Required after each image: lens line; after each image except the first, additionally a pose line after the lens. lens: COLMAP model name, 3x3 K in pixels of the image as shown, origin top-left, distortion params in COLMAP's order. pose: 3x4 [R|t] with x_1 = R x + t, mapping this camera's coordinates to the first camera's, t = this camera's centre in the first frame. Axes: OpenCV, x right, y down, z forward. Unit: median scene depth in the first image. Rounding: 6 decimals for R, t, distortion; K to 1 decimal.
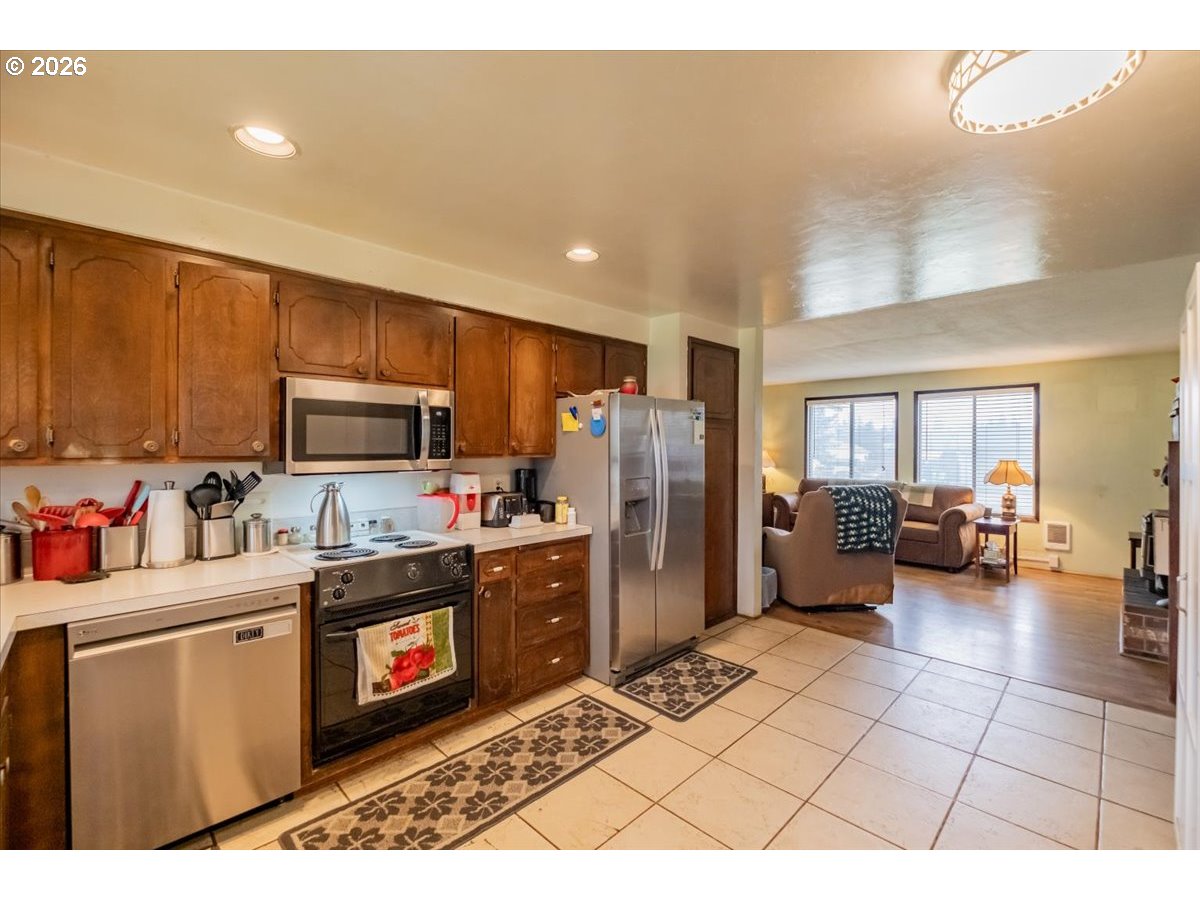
lens RADIAL K [[520.6, 0, 608.2], [0, 520.6, 450.6], [0, 0, 1]] dist [-0.001008, -0.000949]
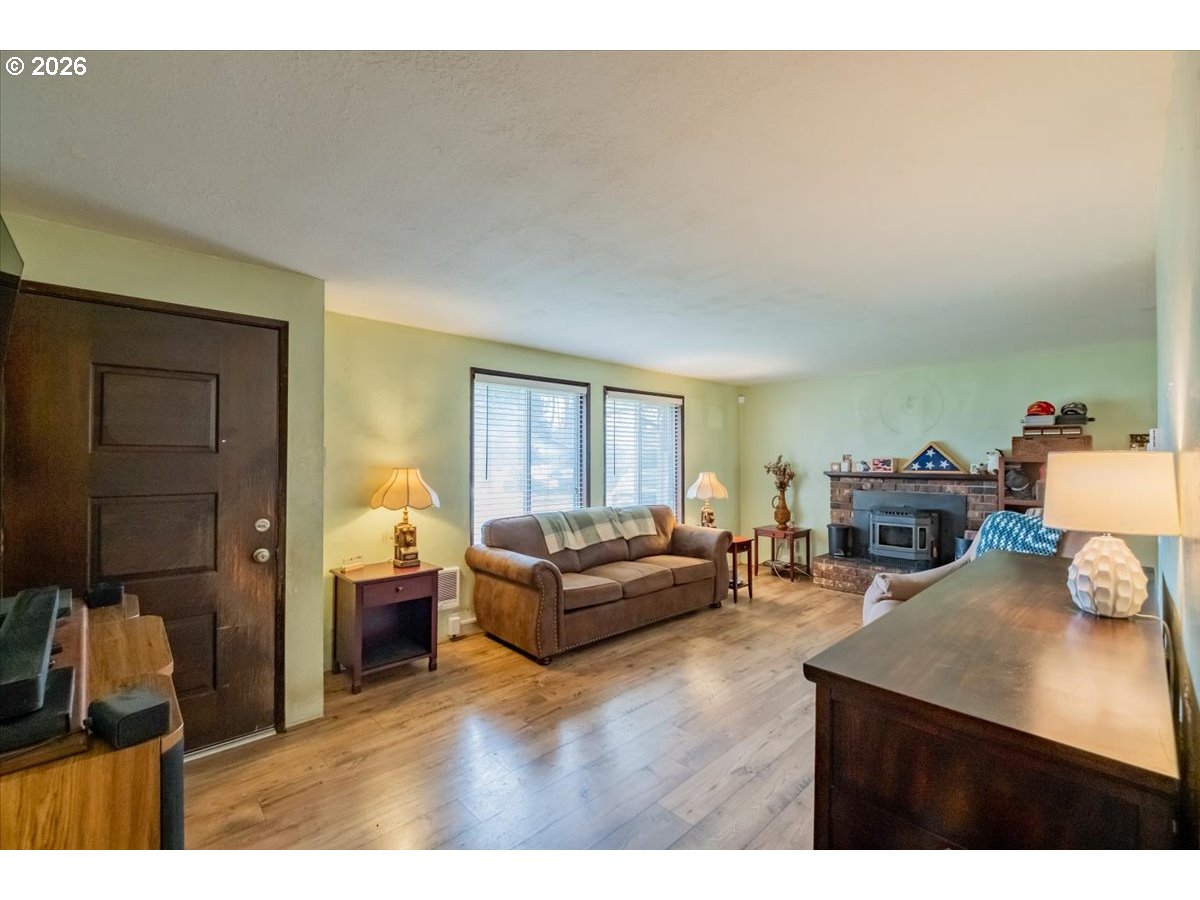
lens RADIAL K [[513.0, 0, 612.0], [0, 513.0, 451.2], [0, 0, 1]] dist [-0.001143, -0.000906]
pose [[0.025688, 0.007436, 0.999642, -0.267550], [0.005130, 0.999958, -0.007570, -0.020696], [-0.999657, 0.005323, 0.025649, 1.646327]]
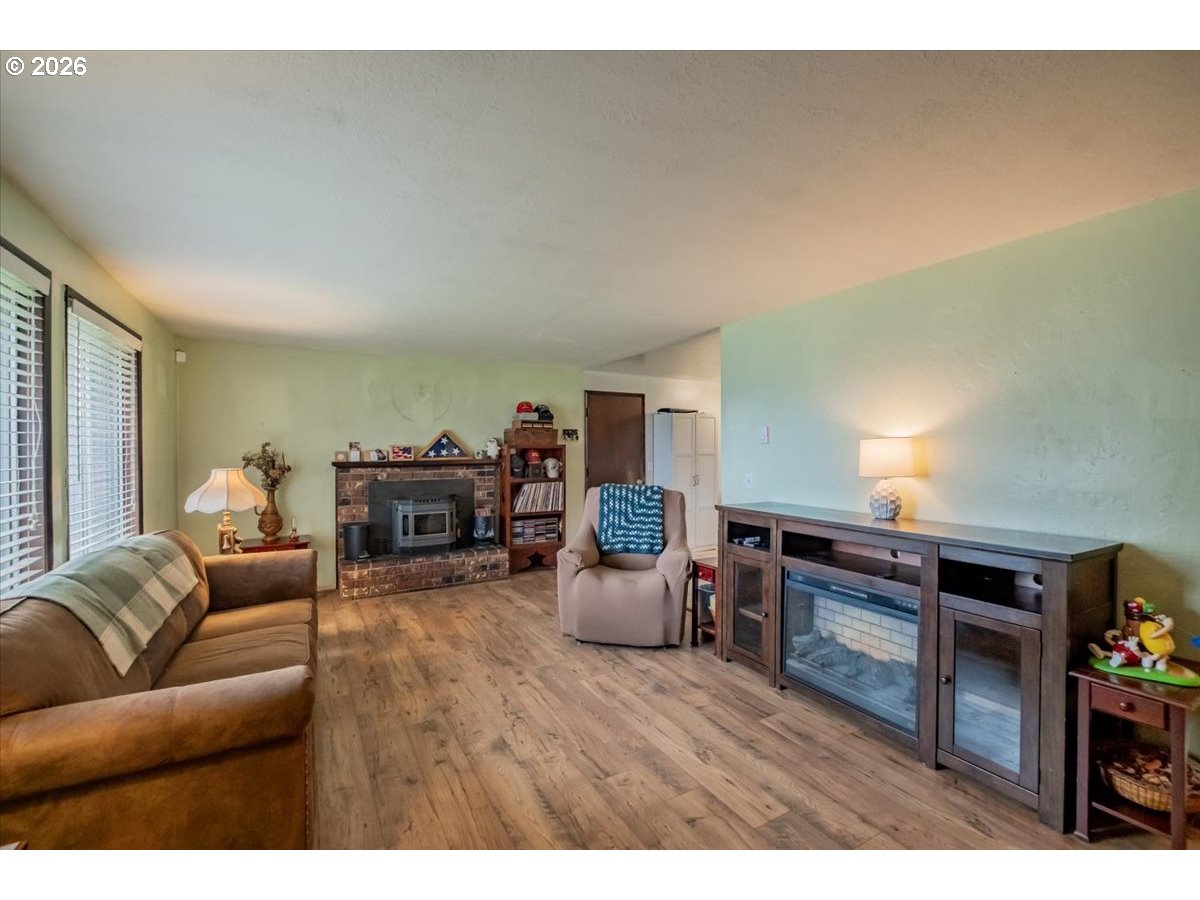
lens RADIAL K [[520.6, 0, 608.2], [0, 520.6, 450.6], [0, 0, 1]] dist [-0.001008, -0.000949]
pose [[-0.964617, -0.002518, 0.263642, 0.258870], [0.001163, 0.999904, 0.013803, -0.014287], [-0.263651, 0.013621, -0.964522, 2.095874]]
